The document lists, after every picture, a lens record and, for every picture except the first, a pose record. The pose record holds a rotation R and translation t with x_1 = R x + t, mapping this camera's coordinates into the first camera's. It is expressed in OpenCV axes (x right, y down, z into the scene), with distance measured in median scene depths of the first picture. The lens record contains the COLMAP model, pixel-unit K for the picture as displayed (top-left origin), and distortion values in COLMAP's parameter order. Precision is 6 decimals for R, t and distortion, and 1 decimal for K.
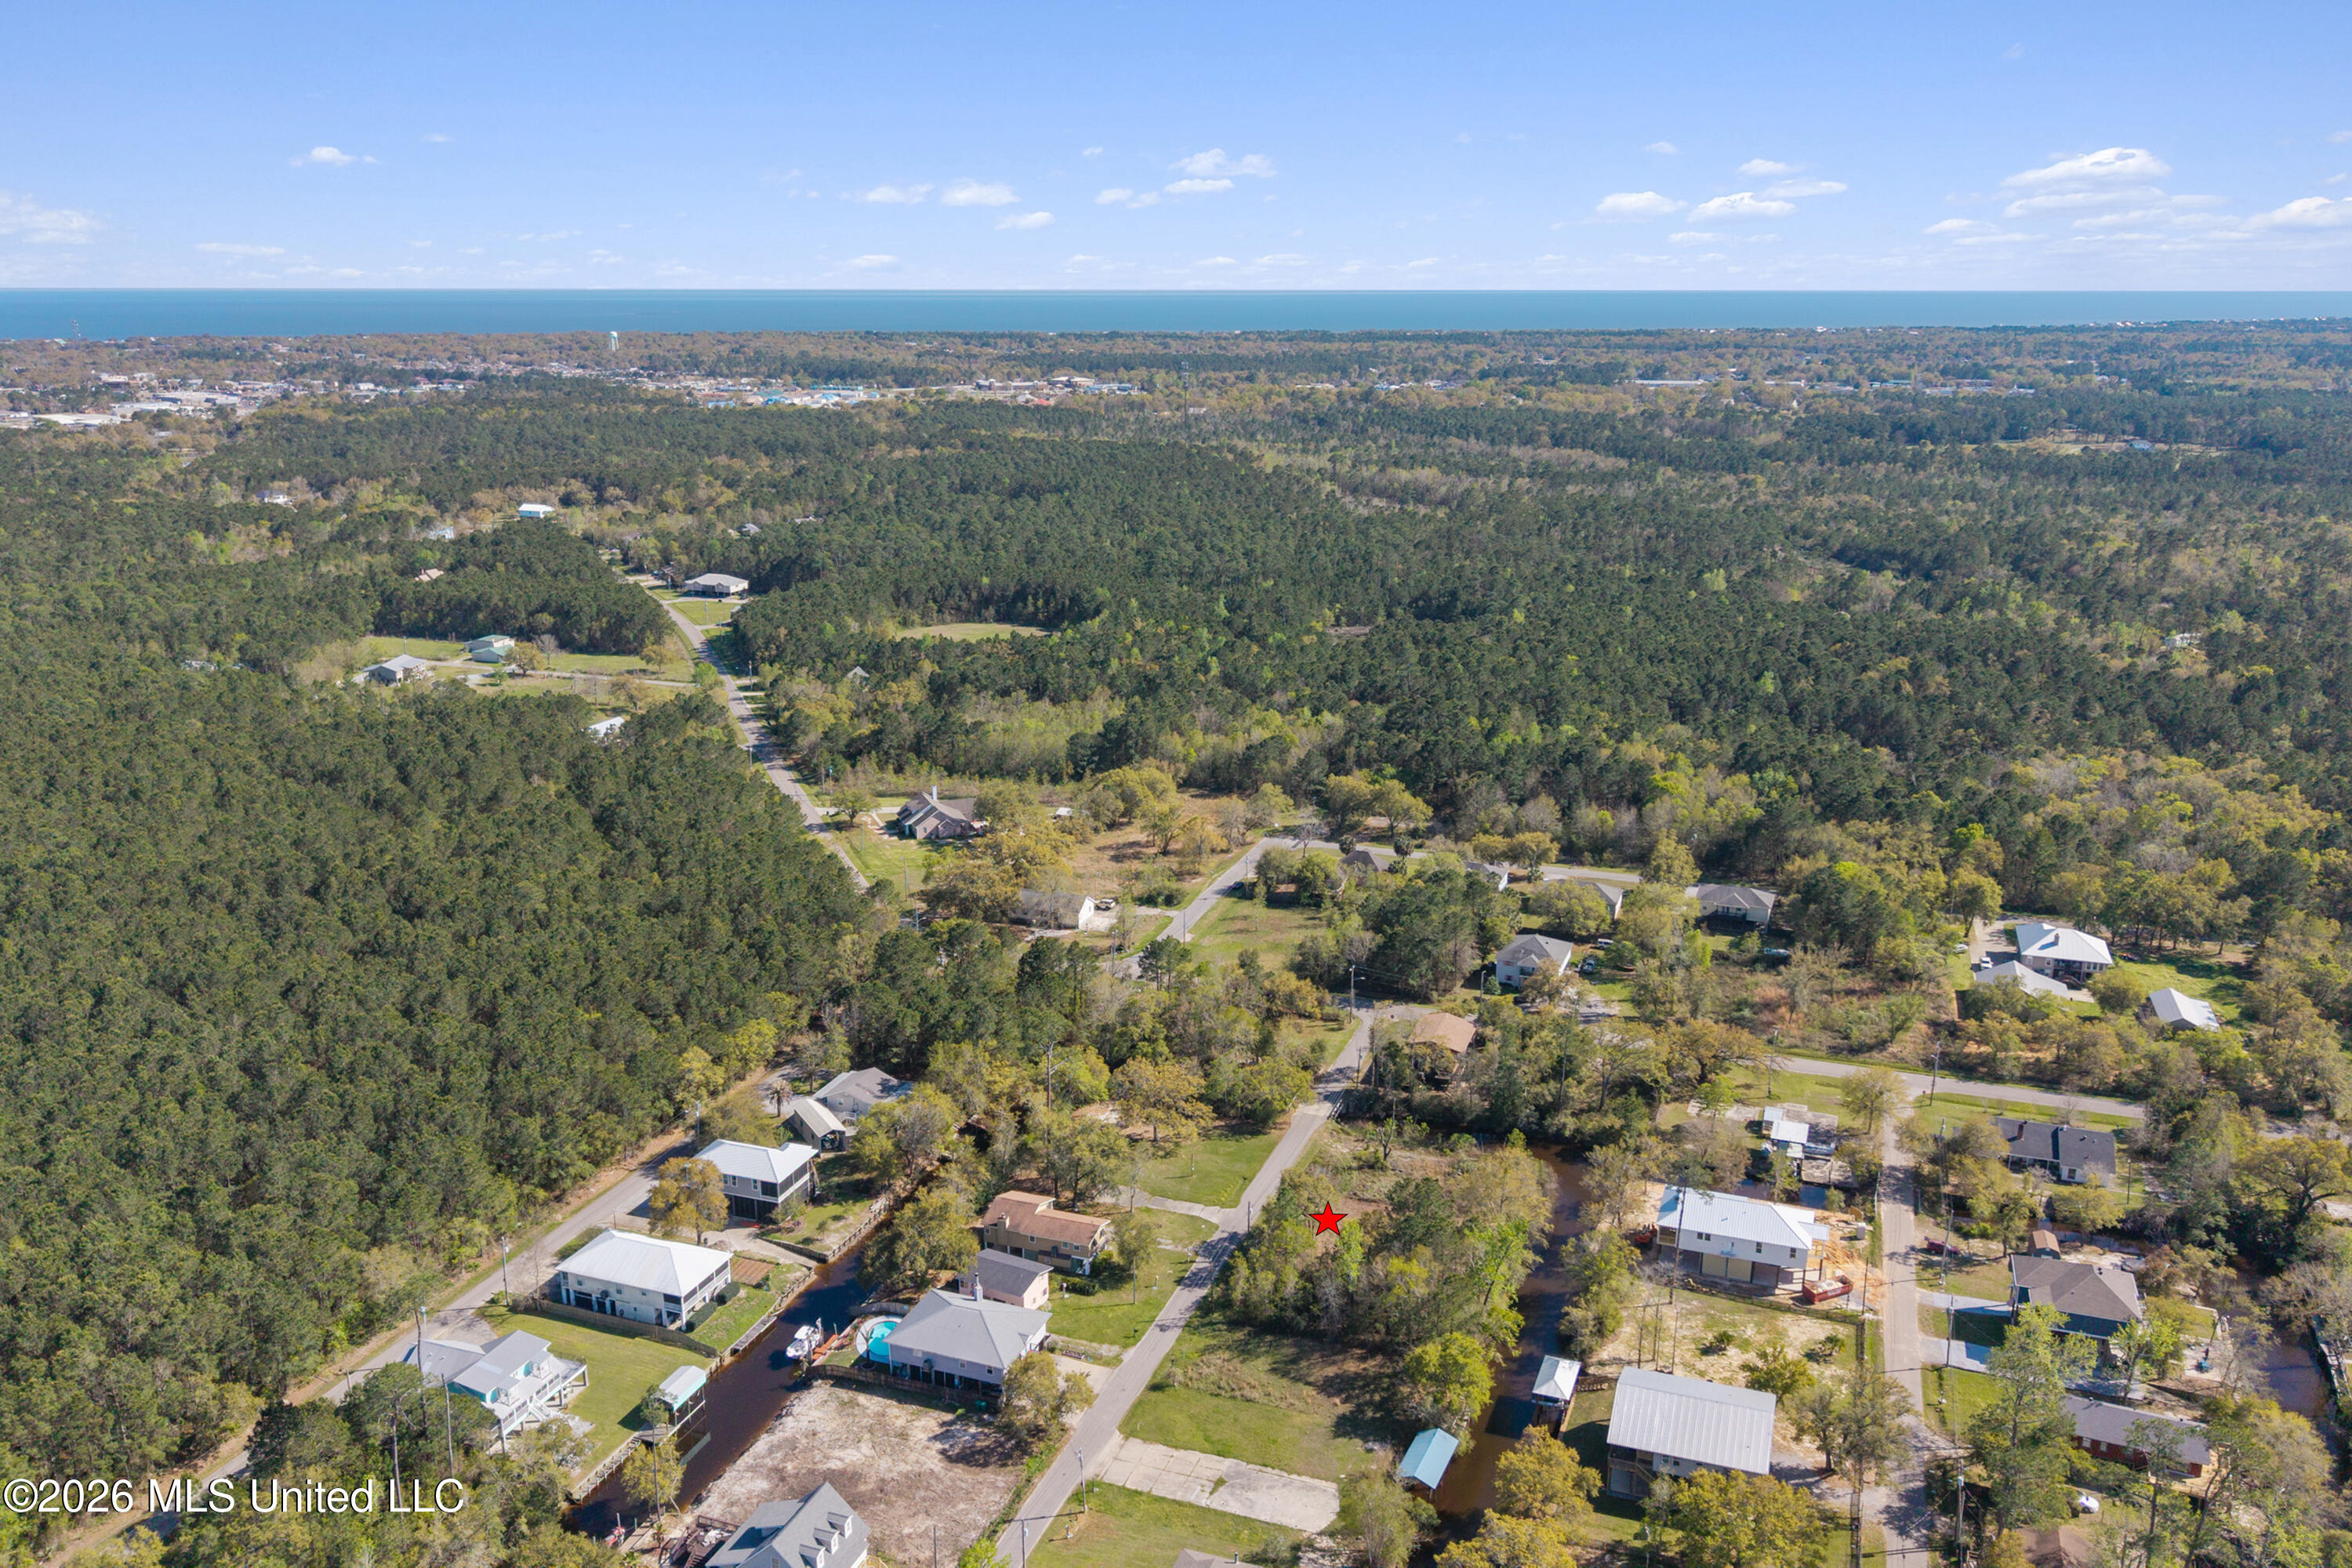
lens RADIAL K [[1834.8, 0, 1176.0], [0, 1834.8, 784.0], [0, 0, 1]] dist [0.061264, -0.121747]
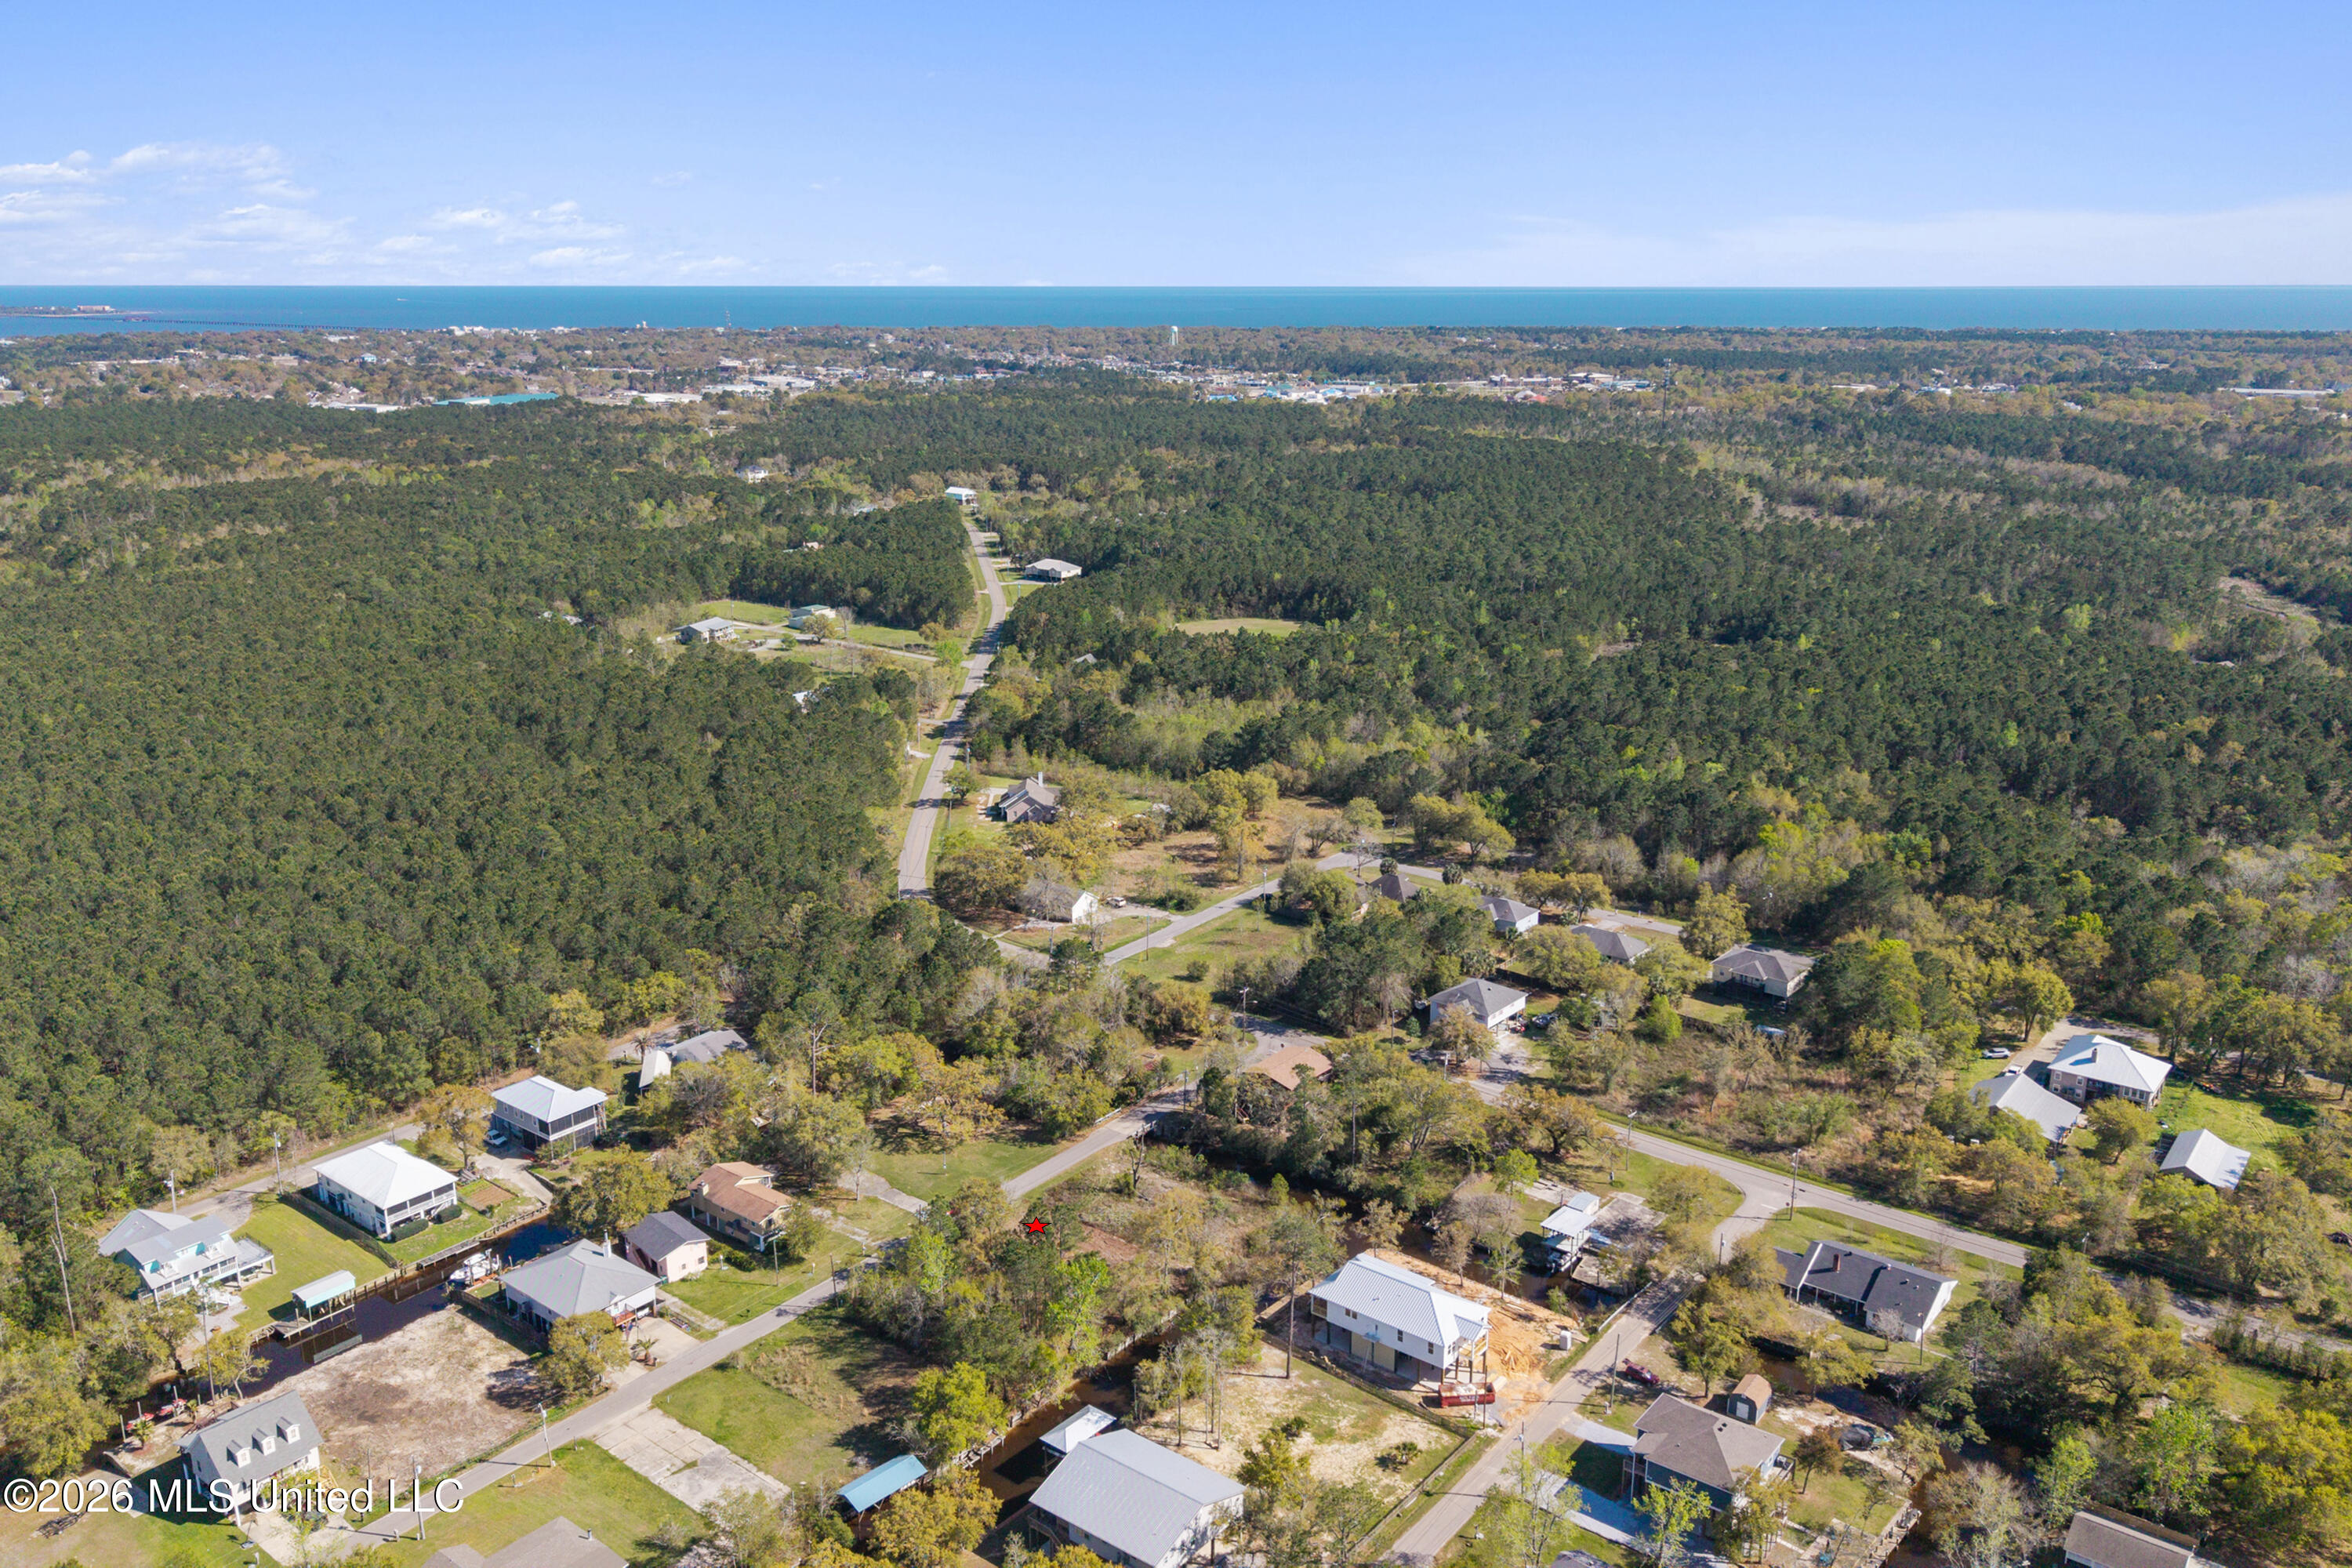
lens RADIAL K [[1834.8, 0, 1176.0], [0, 1834.8, 784.0], [0, 0, 1]] dist [0.061264, -0.121747]
pose [[0.949876, 0.082787, -0.301467, 0.265672], [-0.082021, 0.996514, 0.015221, -0.015181], [0.301677, 0.010269, 0.953355, 0.052756]]
